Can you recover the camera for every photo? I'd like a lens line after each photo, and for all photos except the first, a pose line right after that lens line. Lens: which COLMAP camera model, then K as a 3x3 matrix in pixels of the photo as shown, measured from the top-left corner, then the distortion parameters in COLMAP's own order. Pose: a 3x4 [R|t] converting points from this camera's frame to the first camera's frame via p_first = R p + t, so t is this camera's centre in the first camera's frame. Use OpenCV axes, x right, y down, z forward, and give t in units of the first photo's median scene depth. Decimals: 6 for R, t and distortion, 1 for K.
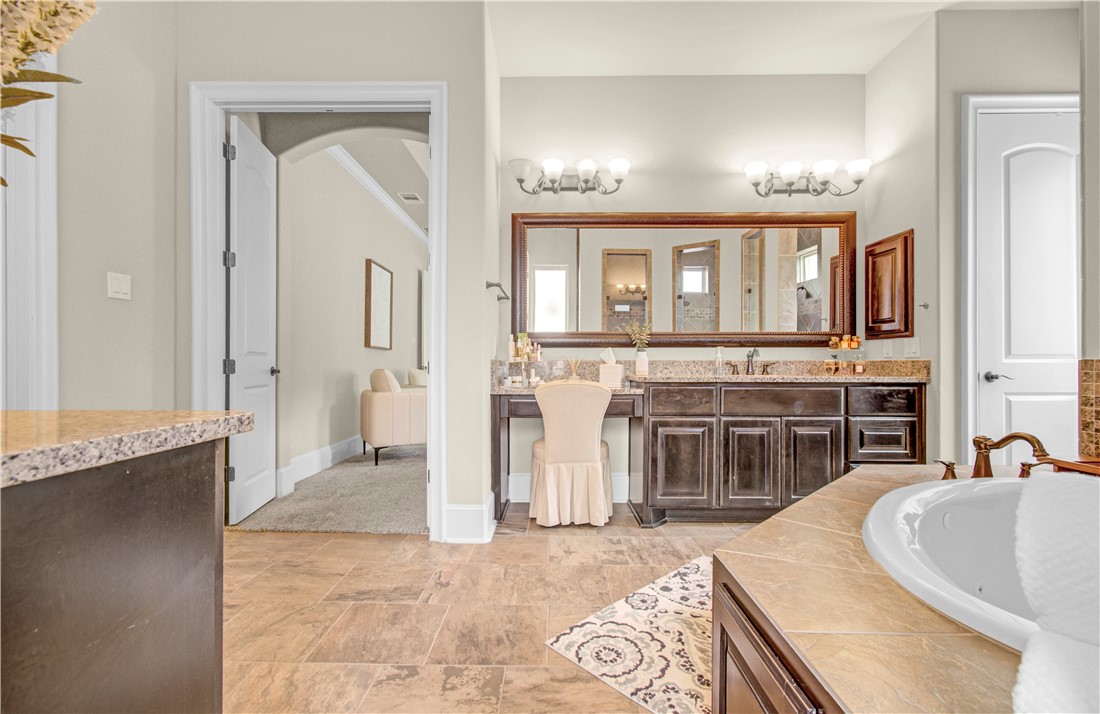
lens RADIAL K [[473.3, 0, 540.6], [0, 473.3, 362.3], [0, 0, 1]] dist [-0.000700, 0.000035]
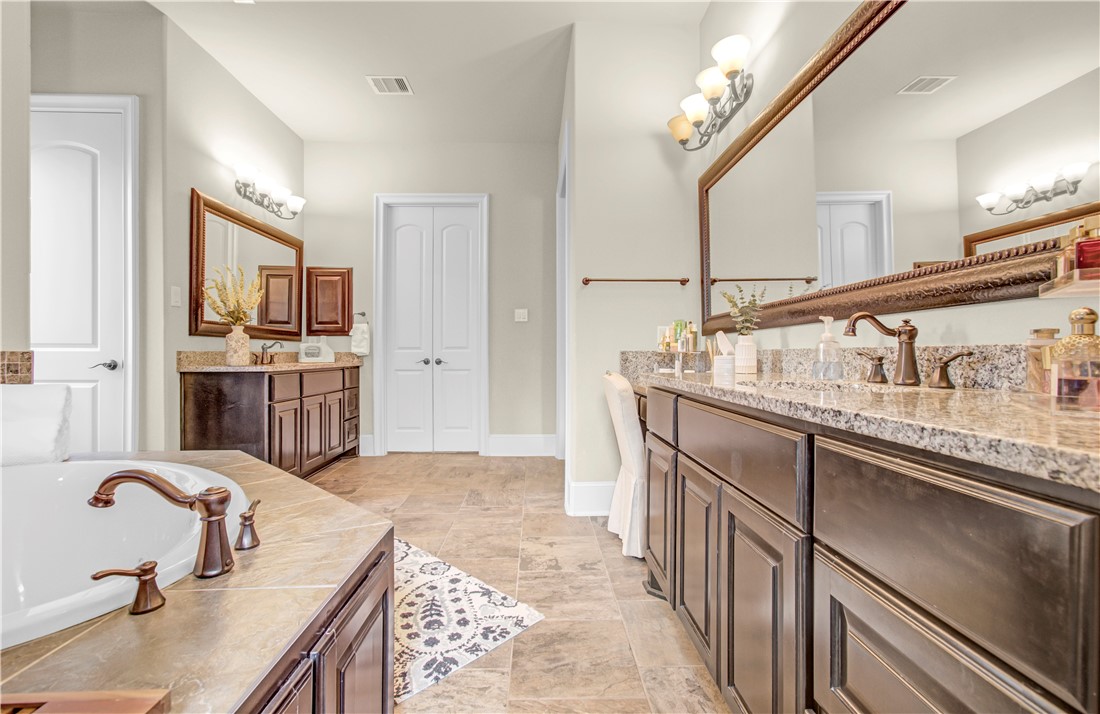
lens RADIAL K [[473.3, 0, 551.5], [0, 473.3, 355.0], [0, 0, 1]] dist [-0.000700, 0.000035]
pose [[0.063870, -0.001742, -0.997957, 1.335110], [0.008633, 0.999962, -0.001193, 0.011792], [0.997921, -0.008539, 0.063883, 1.206848]]
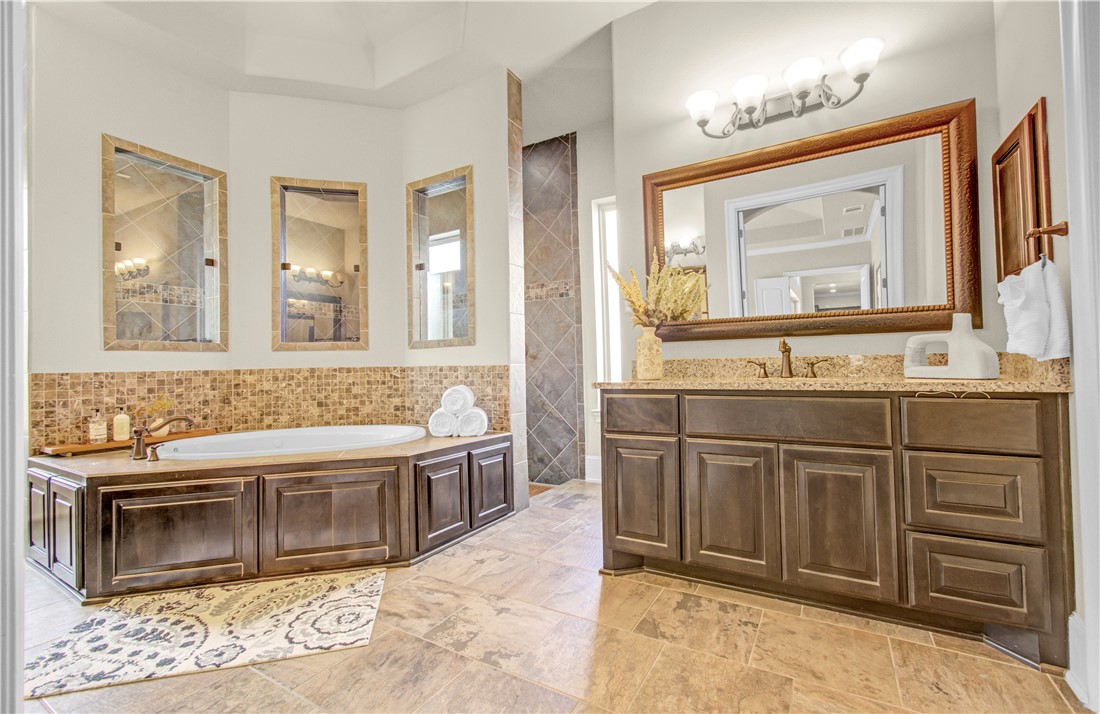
lens RADIAL K [[473.3, 0, 553.7], [0, 473.3, 353.2], [0, 0, 1]] dist [-0.000700, 0.000035]
pose [[-0.873877, 0.028137, 0.485332, -0.732496], [0.017040, 0.999483, -0.027263, -0.001194], [-0.485848, -0.015554, -0.873905, 1.460130]]
